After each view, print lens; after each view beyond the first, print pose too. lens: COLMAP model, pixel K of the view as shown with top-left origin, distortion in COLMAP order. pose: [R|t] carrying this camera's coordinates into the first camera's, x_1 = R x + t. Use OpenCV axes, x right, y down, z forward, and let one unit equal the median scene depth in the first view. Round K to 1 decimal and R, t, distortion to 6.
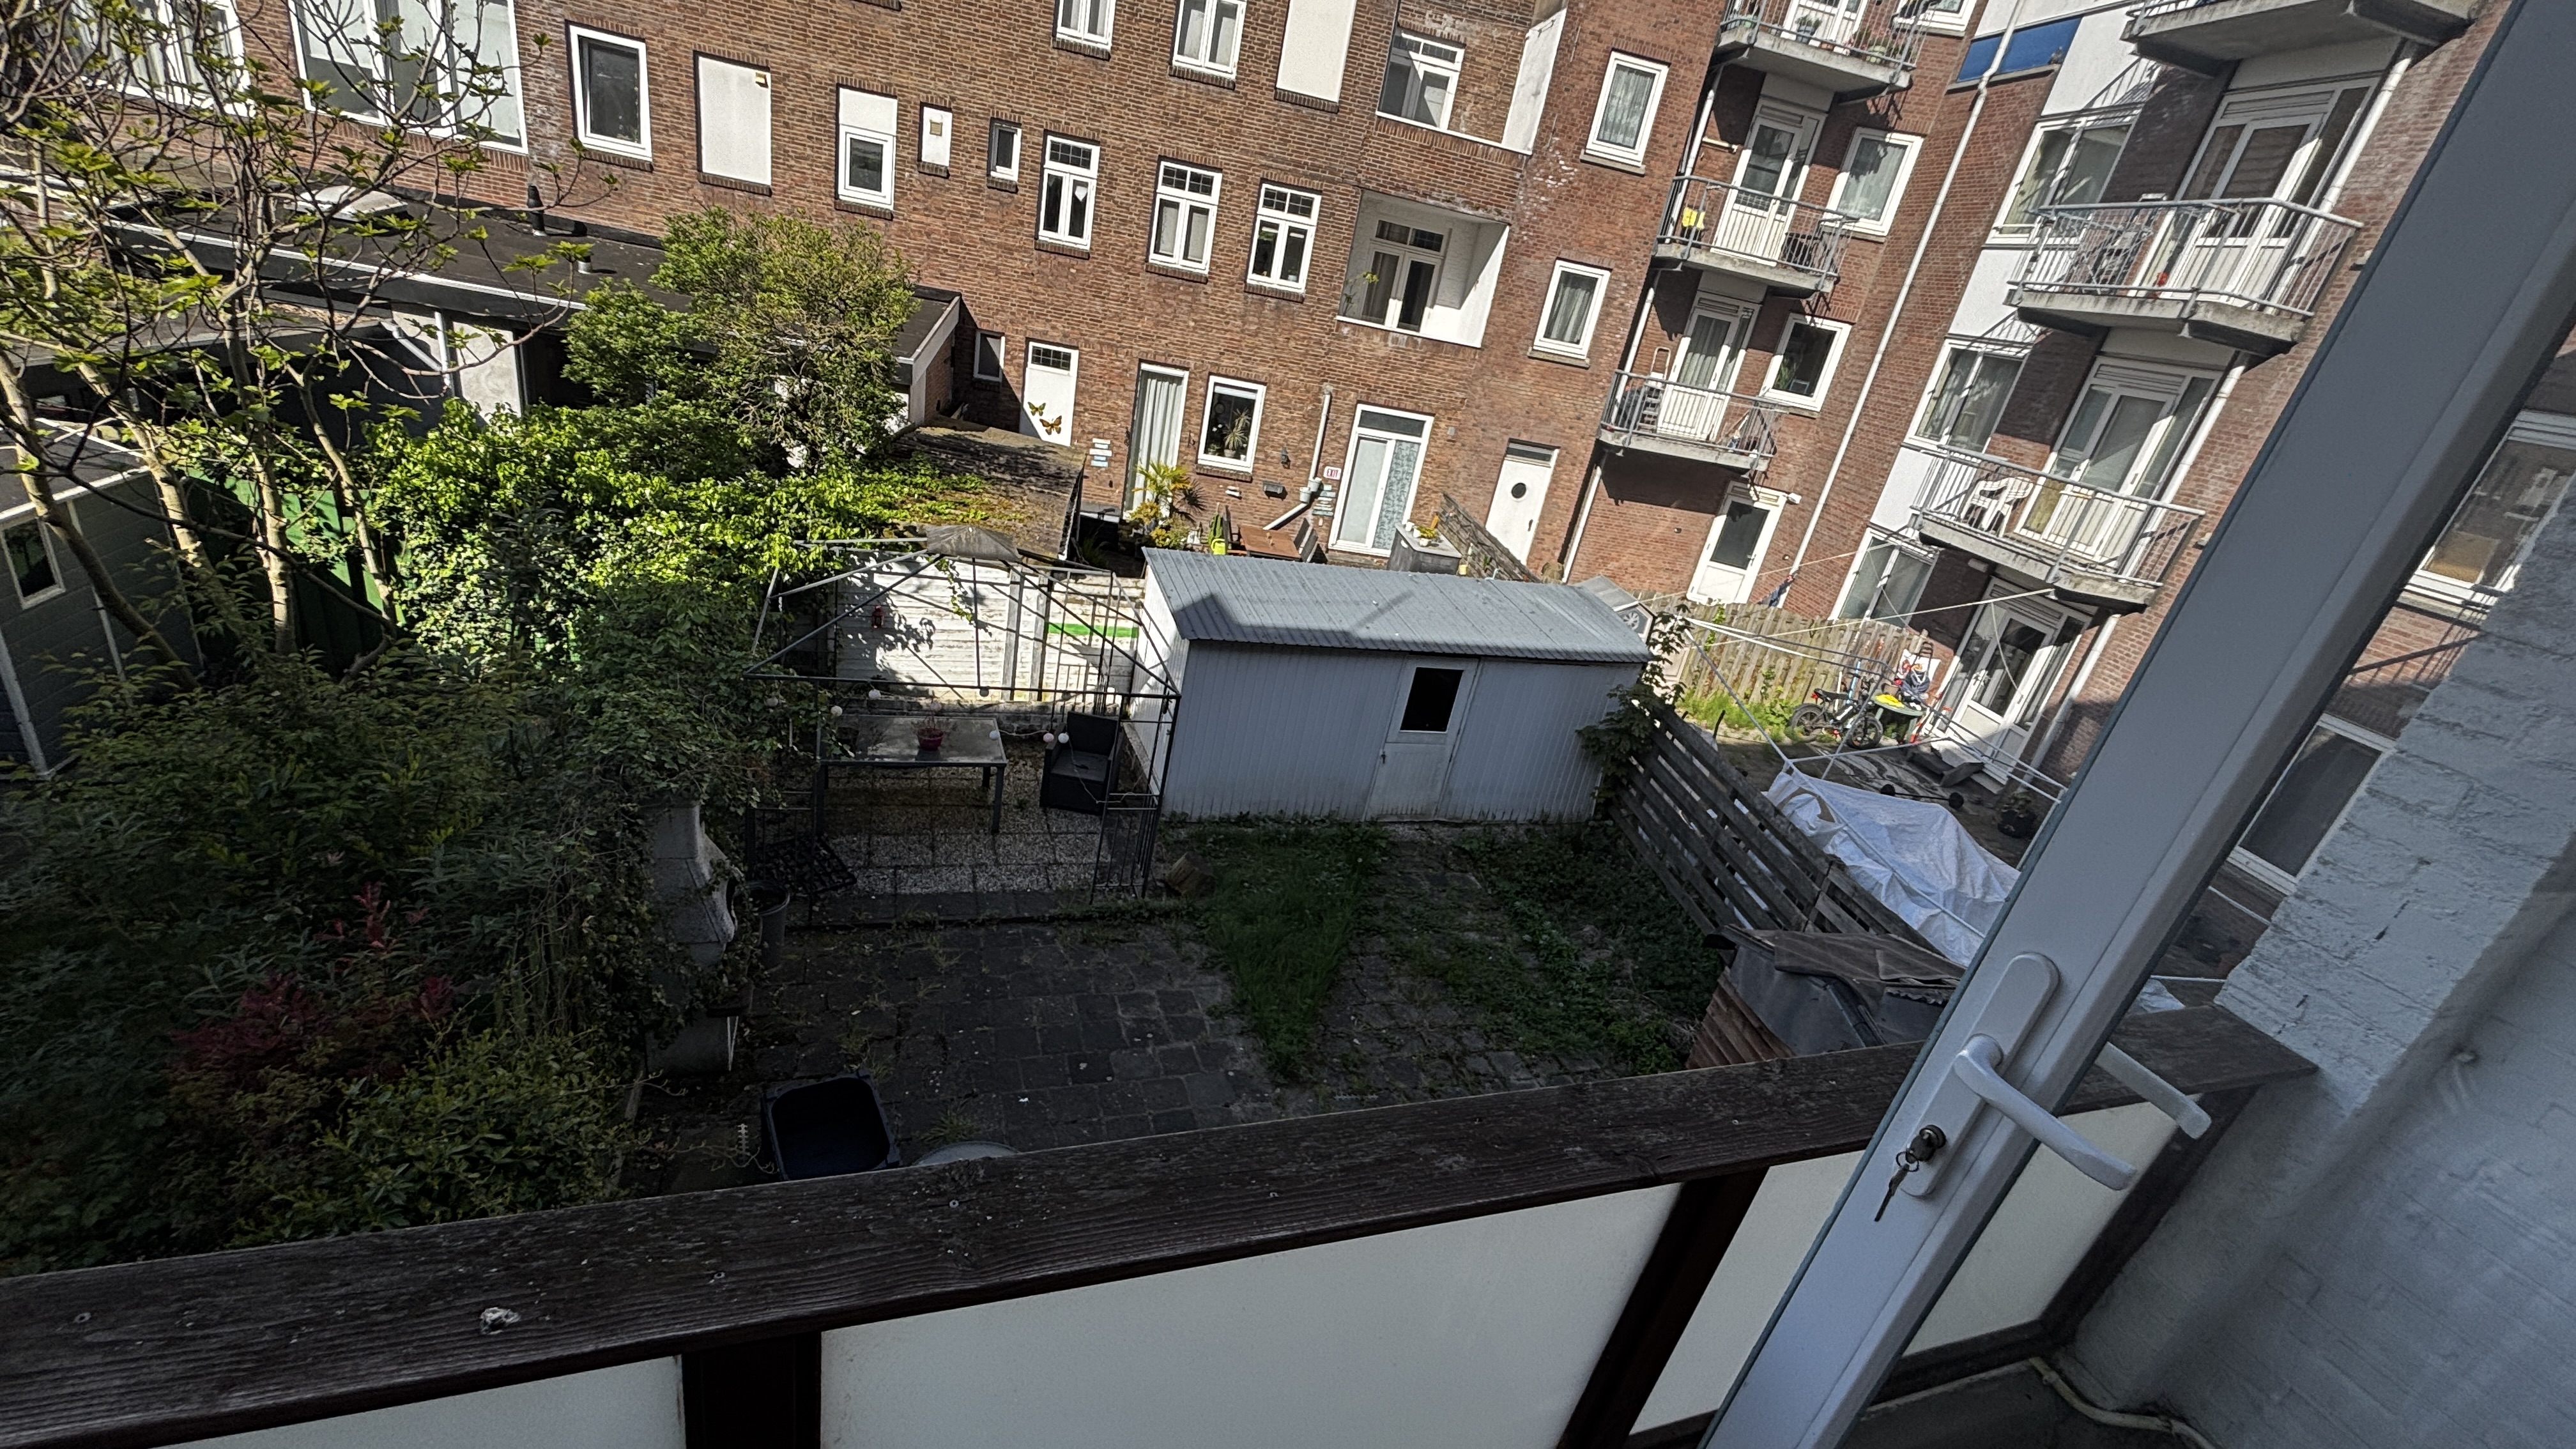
lens RADIAL K [[1038.4, 0, 1291.5], [0, 1038.4, 711.3], [0, 0, 1]] dist [-0.001774, 0.000621]
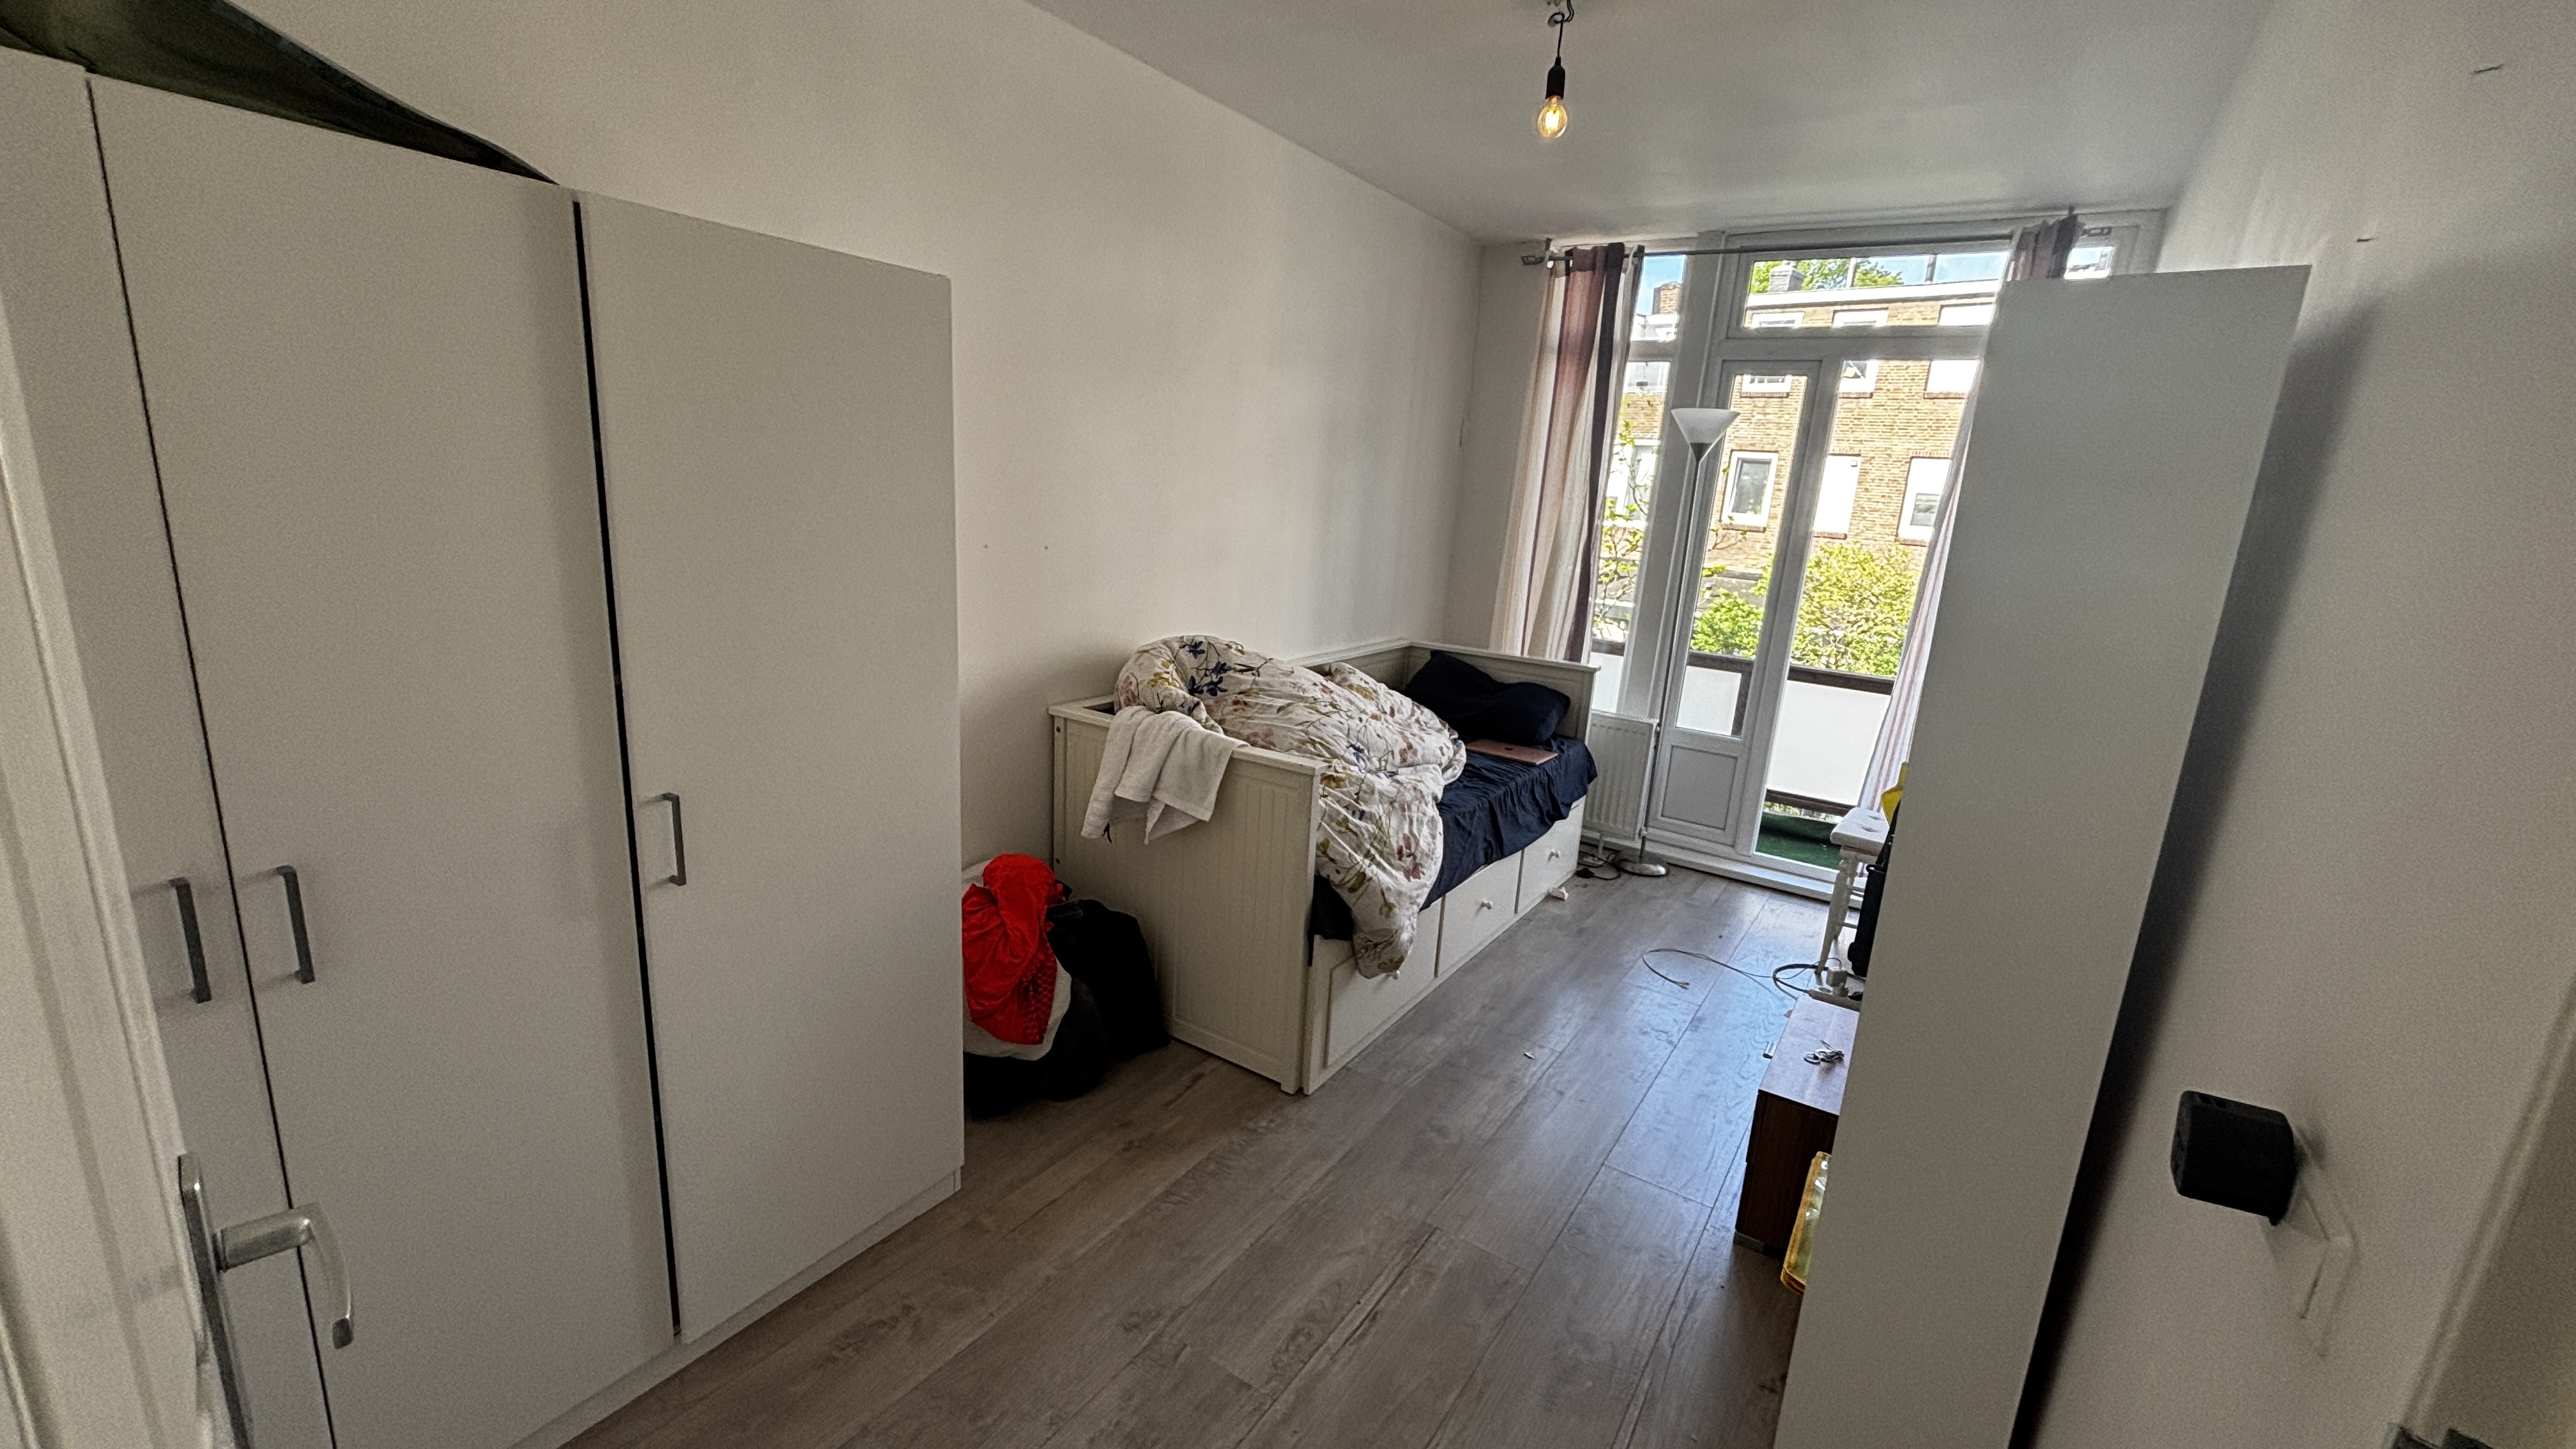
lens RADIAL K [[1038.4, 0, 1287.5], [0, 1038.4, 724.3], [0, 0, 1]] dist [-0.001774, 0.000621]
pose [[0.598794, 0.038373, -0.799983, 0.150680], [-0.274182, 0.948318, -0.159739, 0.143743], [0.752509, 0.314992, 0.578369, -0.248224]]
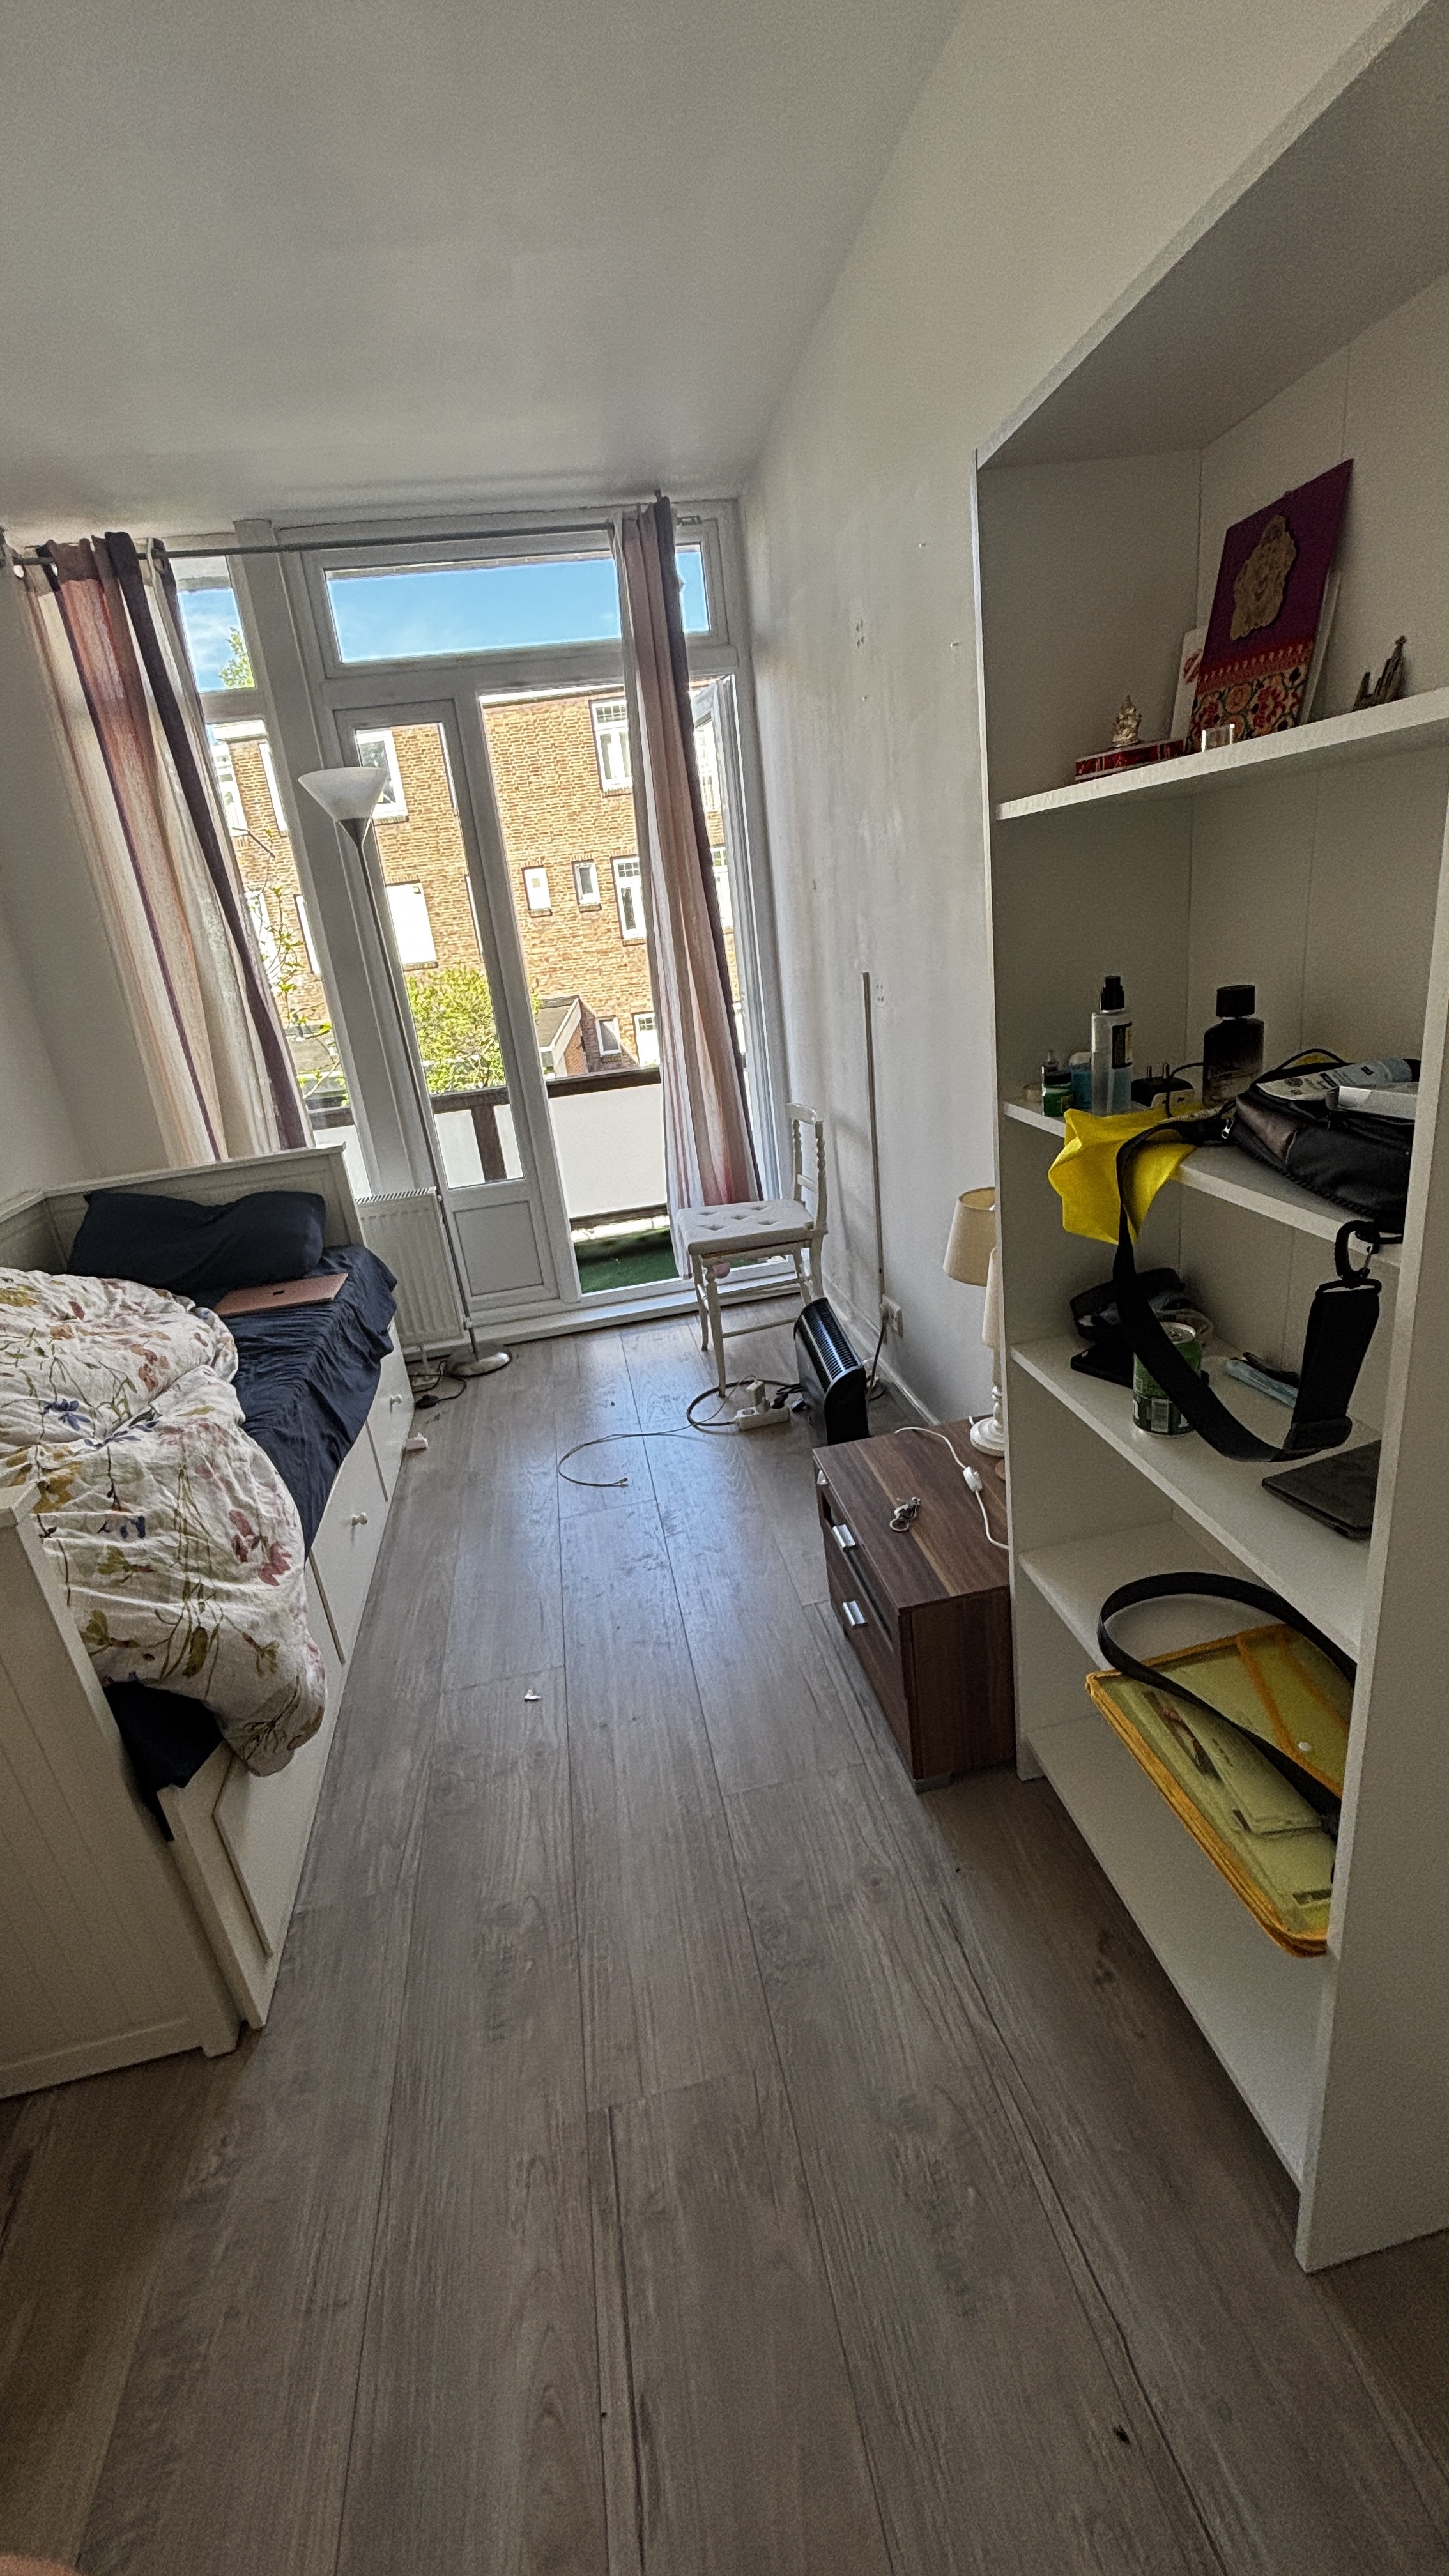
lens RADIAL K [[1038.4, 0, 731.2], [0, 1038.4, 1295.9], [0, 0, 1]] dist [-0.001774, 0.000621]
pose [[0.944208, -0.221583, -0.243663, 0.106260], [0.206267, 0.974620, -0.087006, 0.129263], [0.256758, 0.031892, 0.965949, -0.216747]]
